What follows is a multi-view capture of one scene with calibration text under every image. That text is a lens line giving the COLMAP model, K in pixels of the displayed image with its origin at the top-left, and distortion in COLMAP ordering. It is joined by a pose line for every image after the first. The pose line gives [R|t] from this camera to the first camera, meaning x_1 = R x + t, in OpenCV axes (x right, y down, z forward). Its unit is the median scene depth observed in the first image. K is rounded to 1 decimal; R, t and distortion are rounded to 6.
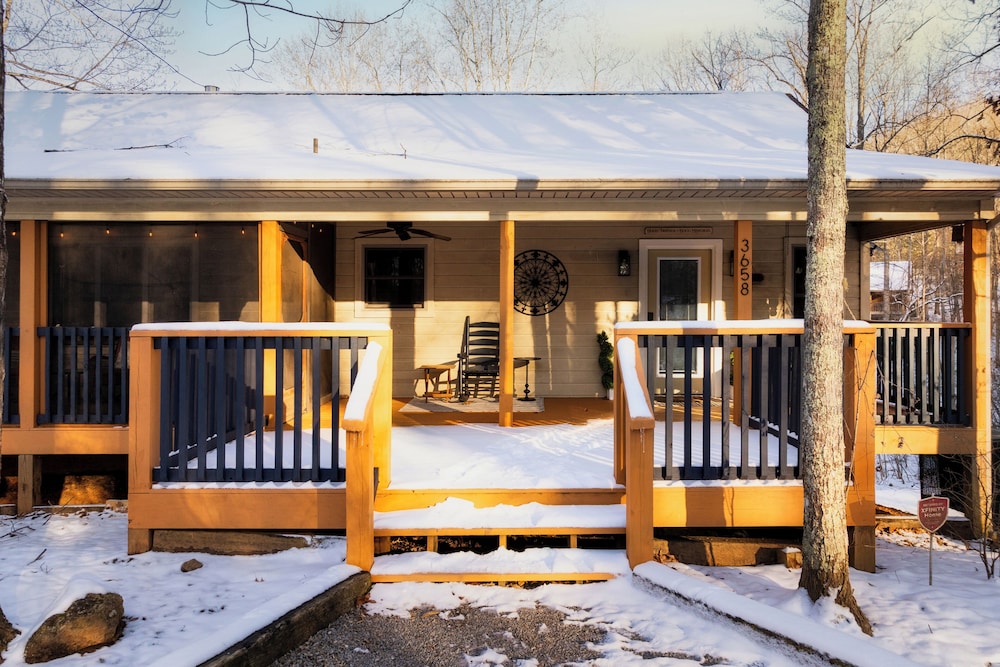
lens RADIAL K [[750.5, 0, 497.3], [0, 750.5, 302.3], [0, 0, 1]] dist [0.025275, -0.000851]
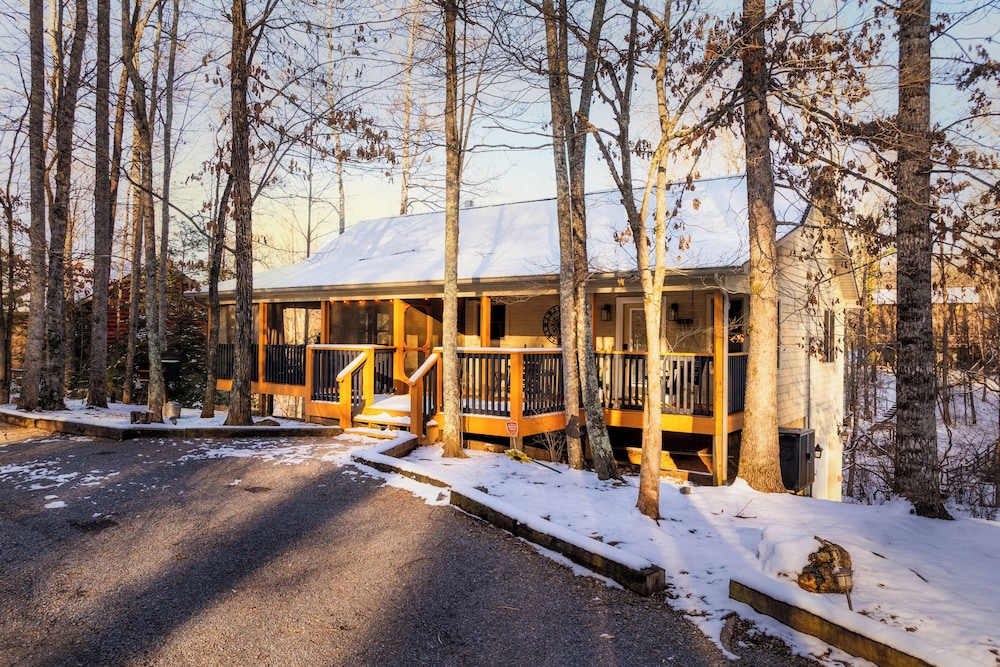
lens RADIAL K [[750.5, 0, 497.3], [0, 750.5, 302.3], [0, 0, 1]] dist [0.025275, -0.000851]
pose [[0.823331, -0.017001, -0.567307, 1.164715], [-0.001677, 0.999474, -0.032387, -0.029927], [0.567559, 0.027617, 0.822869, -0.599910]]
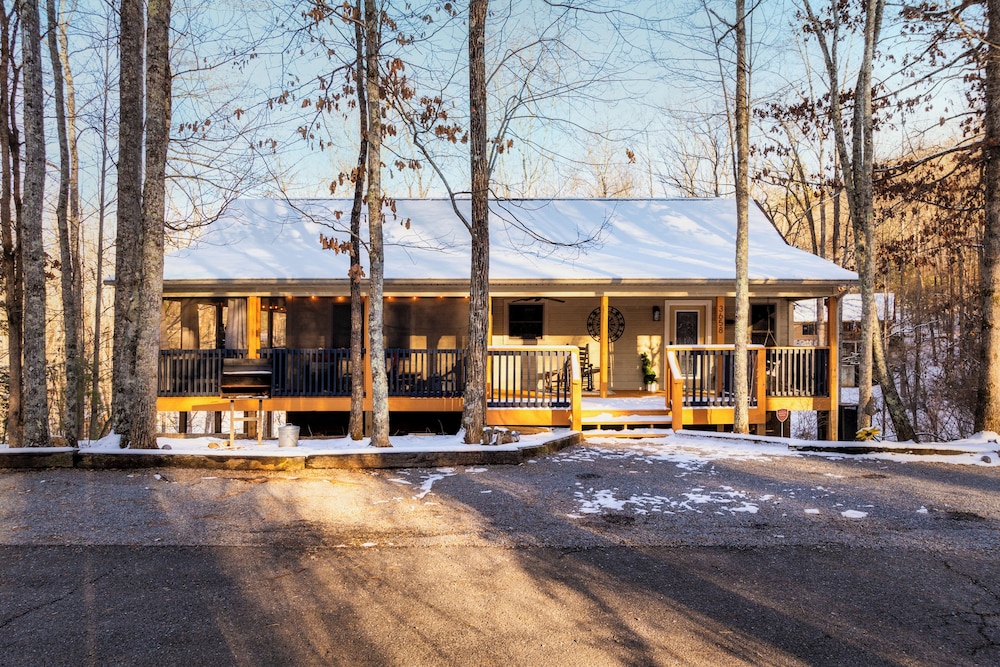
lens RADIAL K [[713.4, 0, 500.0], [0, 713.4, 333.5], [0, 0, 1]] dist [-0.034132, 0.001659]
pose [[0.999957, 0.001316, -0.009170, -0.250854], [-0.001293, 0.999996, 0.002526, -0.012687], [0.009173, -0.002514, 0.999955, -0.929524]]
